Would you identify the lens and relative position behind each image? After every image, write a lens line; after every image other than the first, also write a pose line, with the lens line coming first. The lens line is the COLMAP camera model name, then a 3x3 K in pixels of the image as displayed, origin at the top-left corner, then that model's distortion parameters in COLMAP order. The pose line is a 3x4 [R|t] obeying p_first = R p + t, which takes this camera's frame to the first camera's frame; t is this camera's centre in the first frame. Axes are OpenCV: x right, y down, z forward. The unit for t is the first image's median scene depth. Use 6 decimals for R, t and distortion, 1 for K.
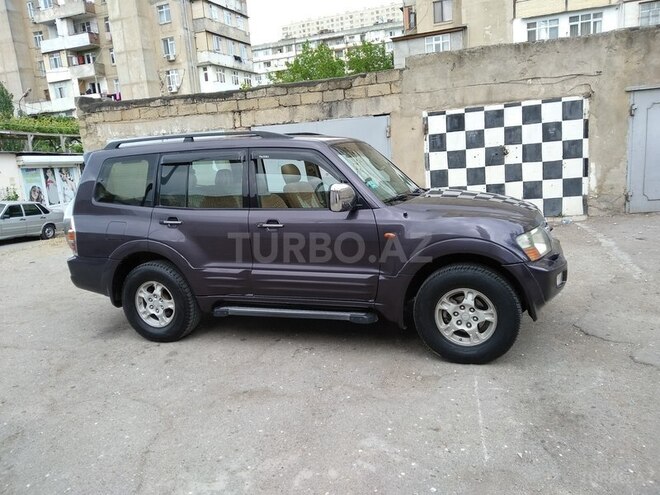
lens RADIAL K [[502.2, 0, 332.6], [0, 502.2, 250.4], [0, 0, 1]] dist [0.015888, -0.020586]
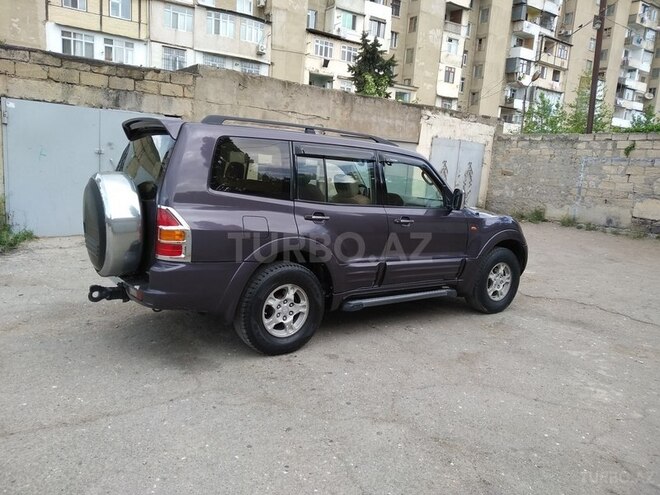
lens RADIAL K [[502.2, 0, 329.4], [0, 502.2, 247.0], [0, 0, 1]] dist [0.015888, -0.020586]
pose [[0.567532, -0.025503, 0.822956, -0.893340], [0.057604, 0.998301, -0.008788, 0.007196], [-0.821333, 0.052393, 0.568037, 0.379583]]
